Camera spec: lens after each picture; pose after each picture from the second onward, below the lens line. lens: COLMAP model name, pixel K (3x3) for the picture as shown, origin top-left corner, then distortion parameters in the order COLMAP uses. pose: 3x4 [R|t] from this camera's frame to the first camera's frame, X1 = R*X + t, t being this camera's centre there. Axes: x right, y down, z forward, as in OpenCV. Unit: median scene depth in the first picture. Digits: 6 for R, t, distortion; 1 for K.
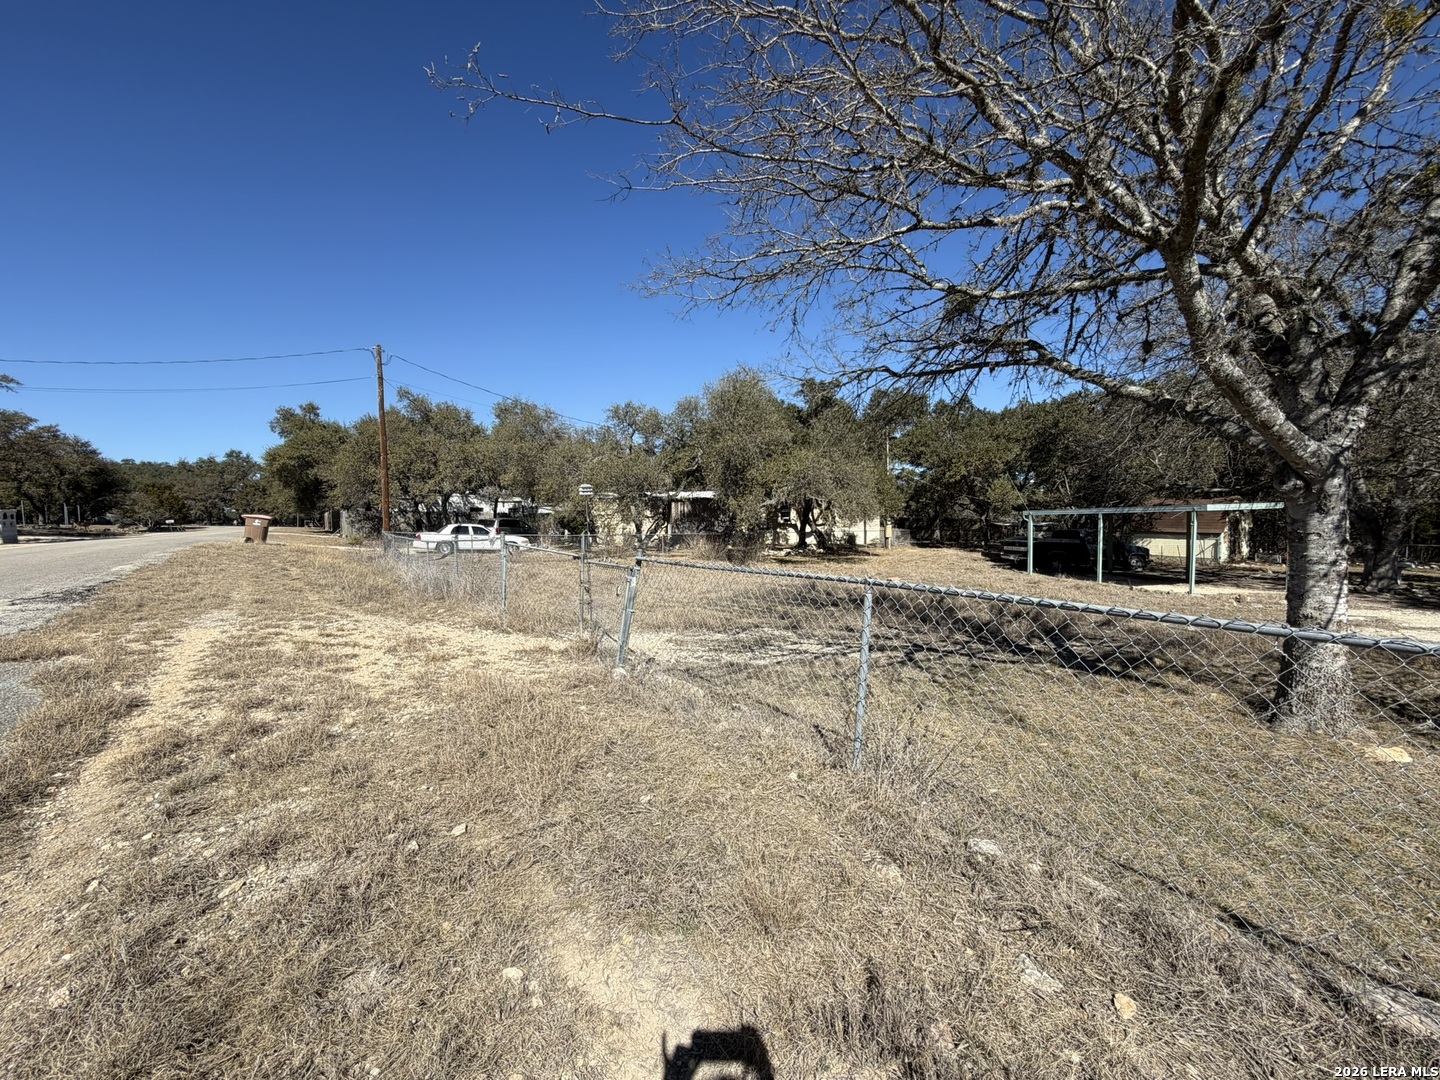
lens RADIAL K [[572.7, 0, 712.0], [0, 572.7, 541.3], [0, 0, 1]] dist [-0.001782, 0.000293]
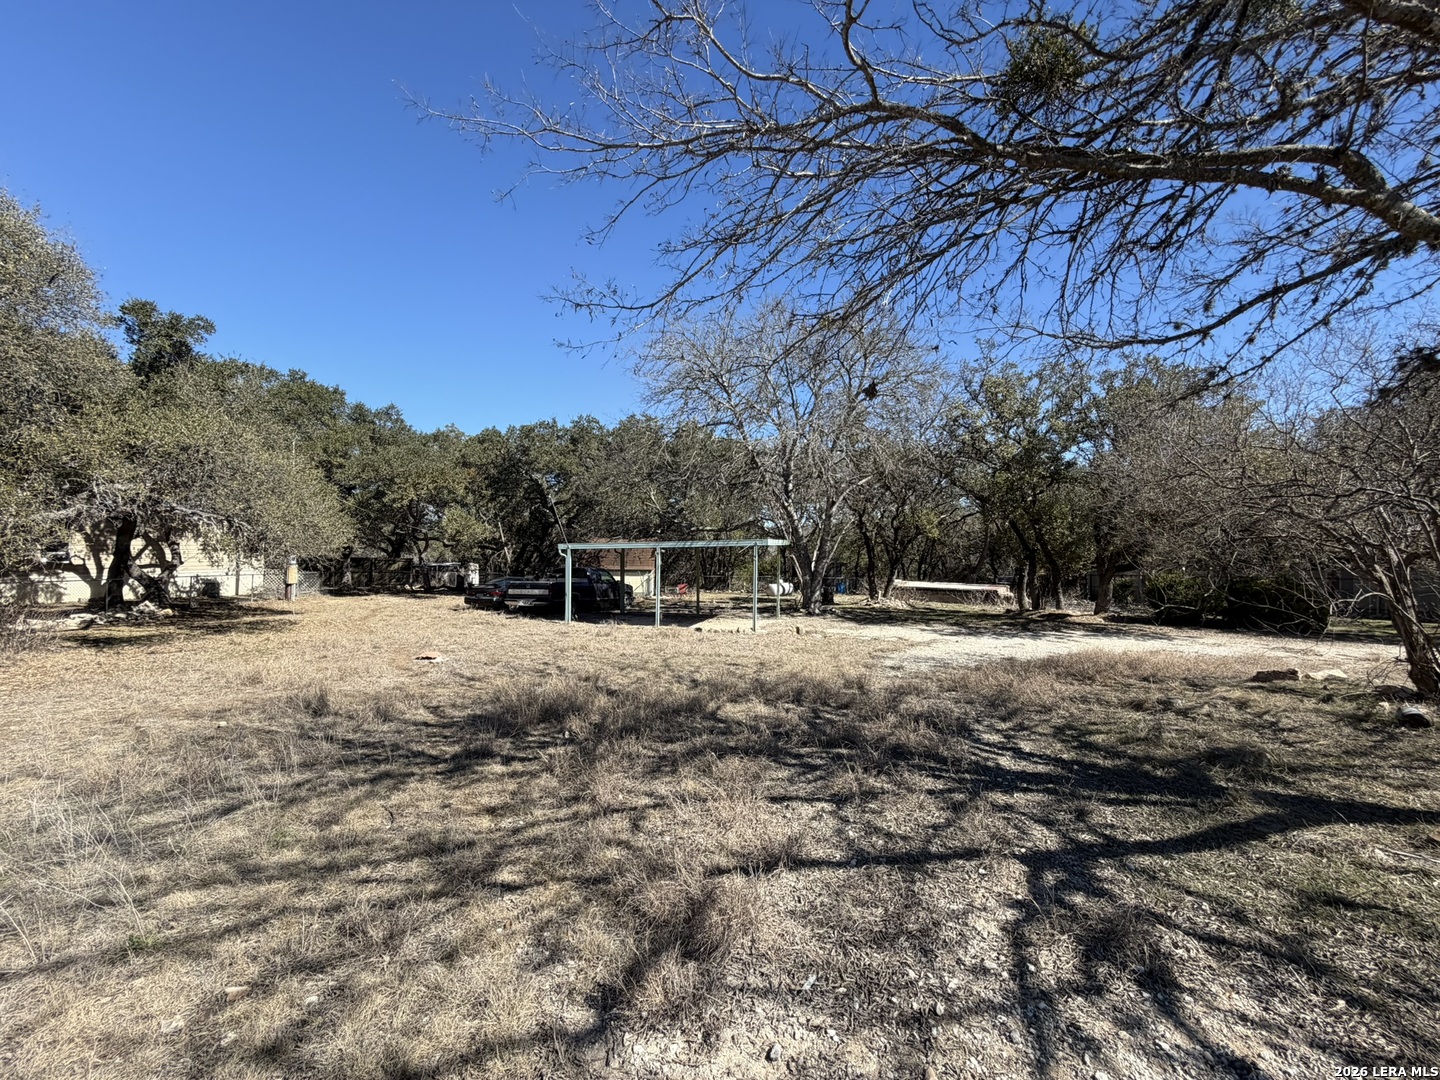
lens RADIAL K [[572.7, 0, 713.3], [0, 572.7, 540.2], [0, 0, 1]] dist [-0.001782, 0.000293]
pose [[0.505474, 0.031800, 0.862255, -0.099858], [0.033213, 0.997863, -0.056271, -0.018474], [-0.862202, 0.057082, 0.503338, 1.202280]]
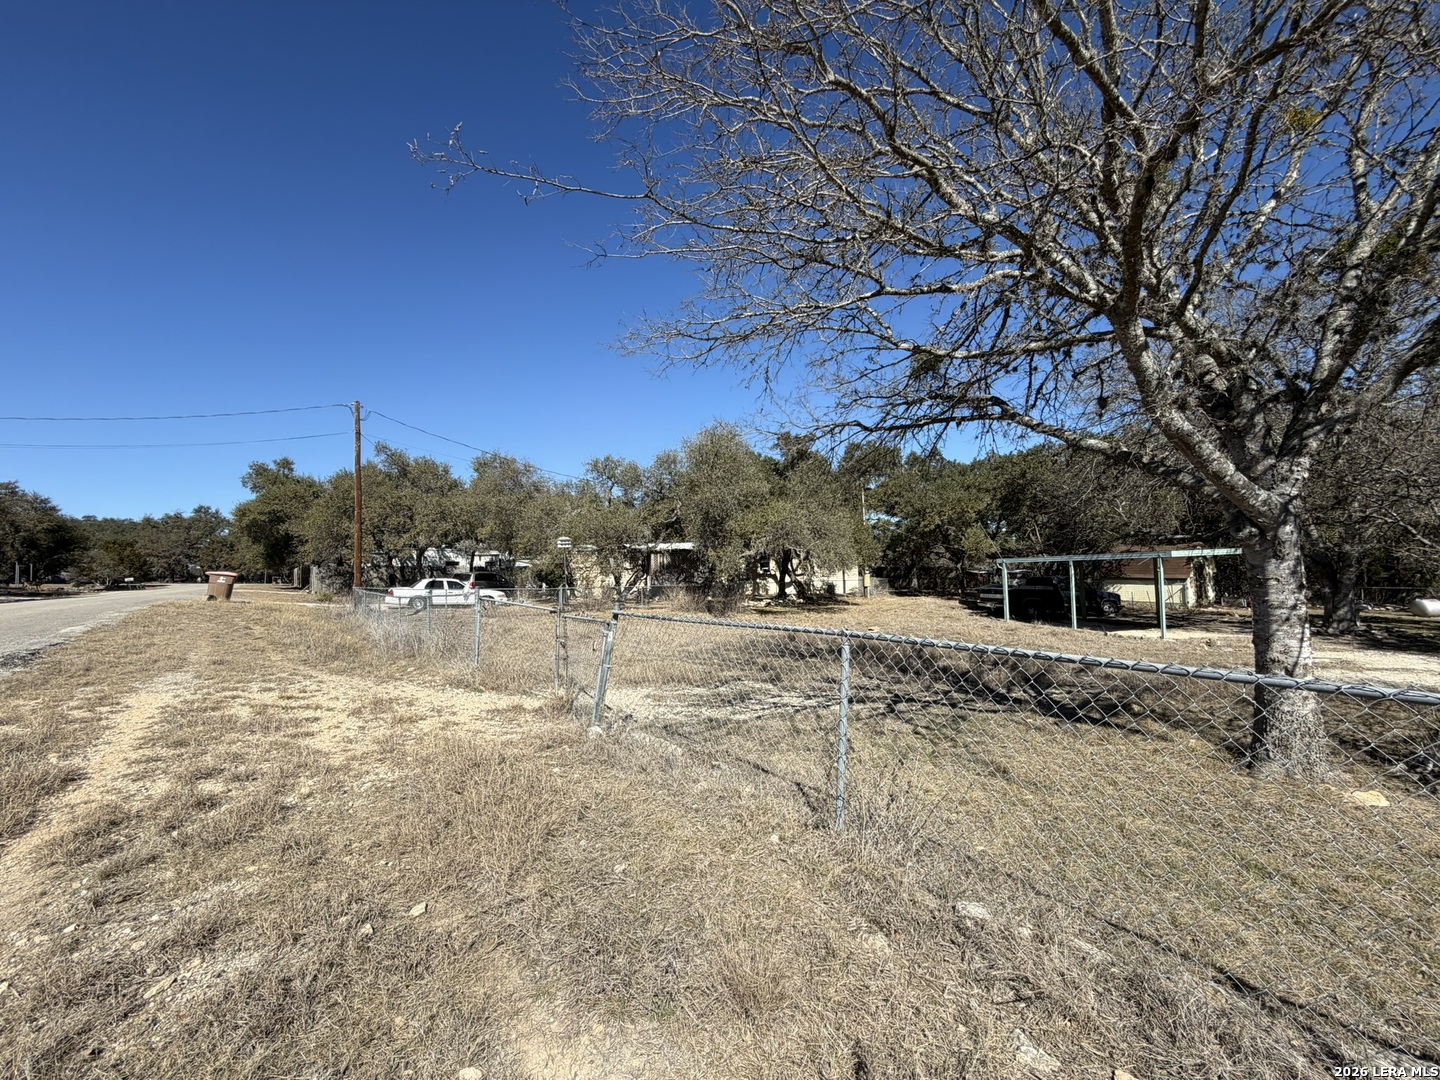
lens RADIAL K [[572.7, 0, 712.2], [0, 572.7, 541.1], [0, 0, 1]] dist [-0.001782, 0.000293]
pose [[0.999309, -0.009746, 0.035877, 0.003273], [0.012911, 0.995941, -0.089073, -0.001626], [-0.034864, 0.089474, 0.995379, 0.000566]]
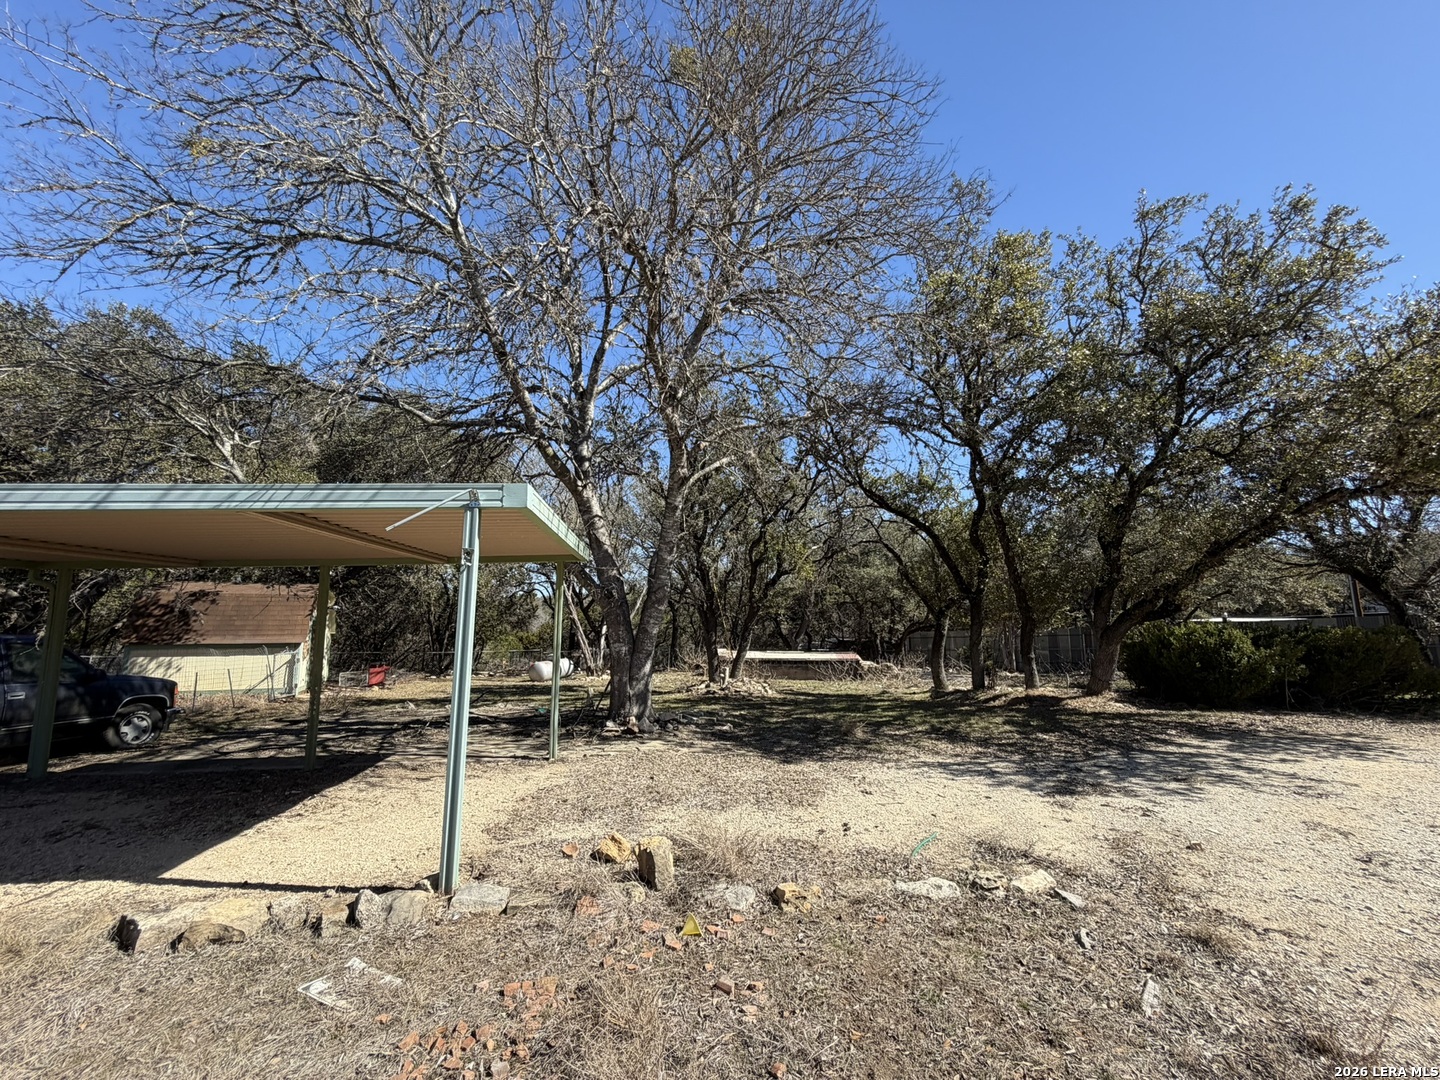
lens RADIAL K [[572.7, 0, 717.2], [0, 572.7, 545.2], [0, 0, 1]] dist [-0.001782, 0.000293]
pose [[0.138418, 0.149422, 0.979037, 1.345082], [0.056944, 0.985717, -0.158492, 0.015531], [-0.988735, 0.077689, 0.127932, 1.851695]]
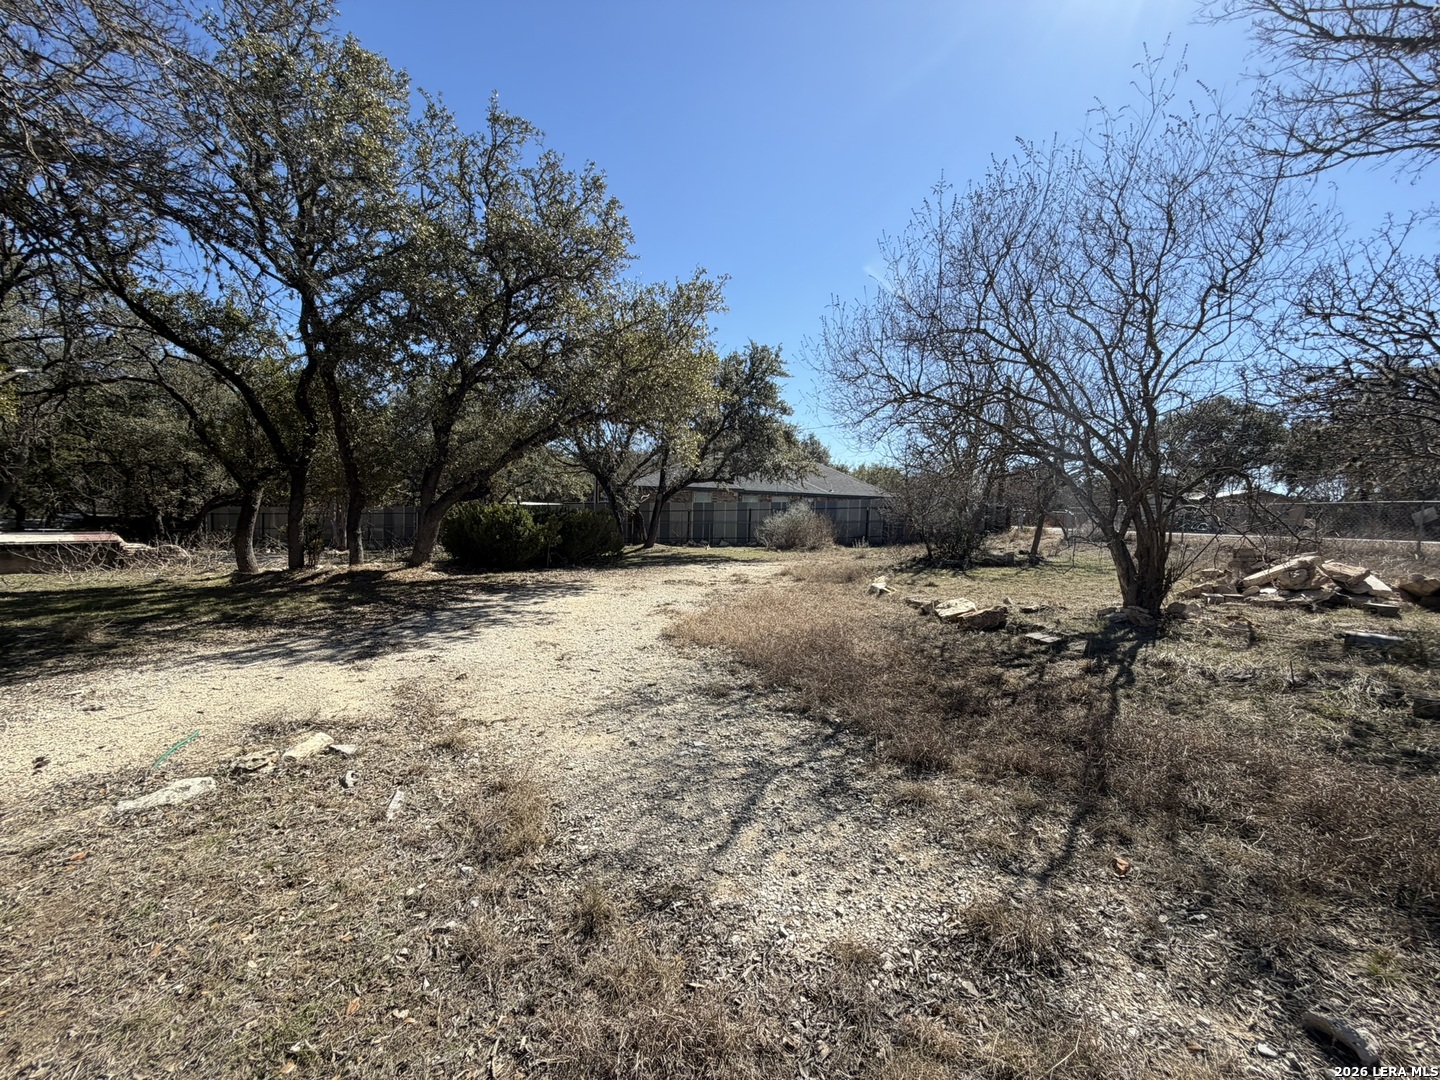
lens RADIAL K [[572.7, 0, 710.3], [0, 572.7, 544.6], [0, 0, 1]] dist [-0.001782, 0.000293]
pose [[-0.779712, -0.044082, 0.624584, 1.332877], [0.018673, 0.995438, 0.093568, 0.026992], [-0.625859, 0.084619, -0.775332, 1.812119]]
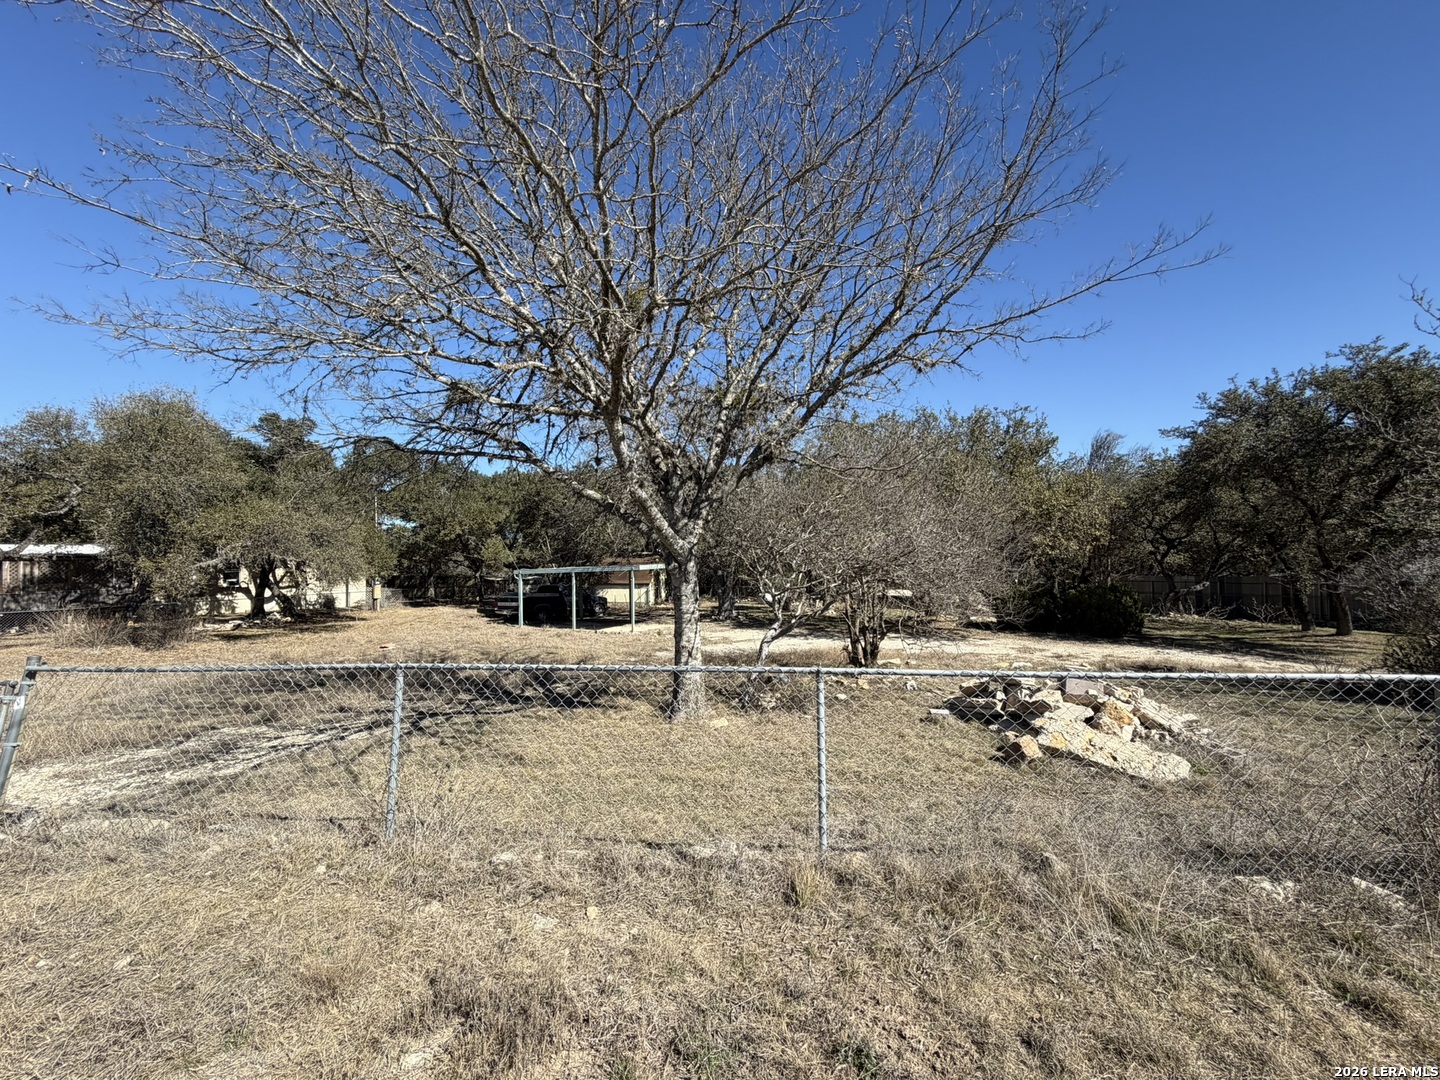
lens RADIAL K [[572.7, 0, 716.8], [0, 572.7, 540.7], [0, 0, 1]] dist [-0.001782, 0.000293]
pose [[0.667012, 0.023076, 0.744690, -0.070784], [0.047753, 0.996141, -0.073640, -0.028306], [-0.743515, 0.084680, 0.663336, -0.110073]]
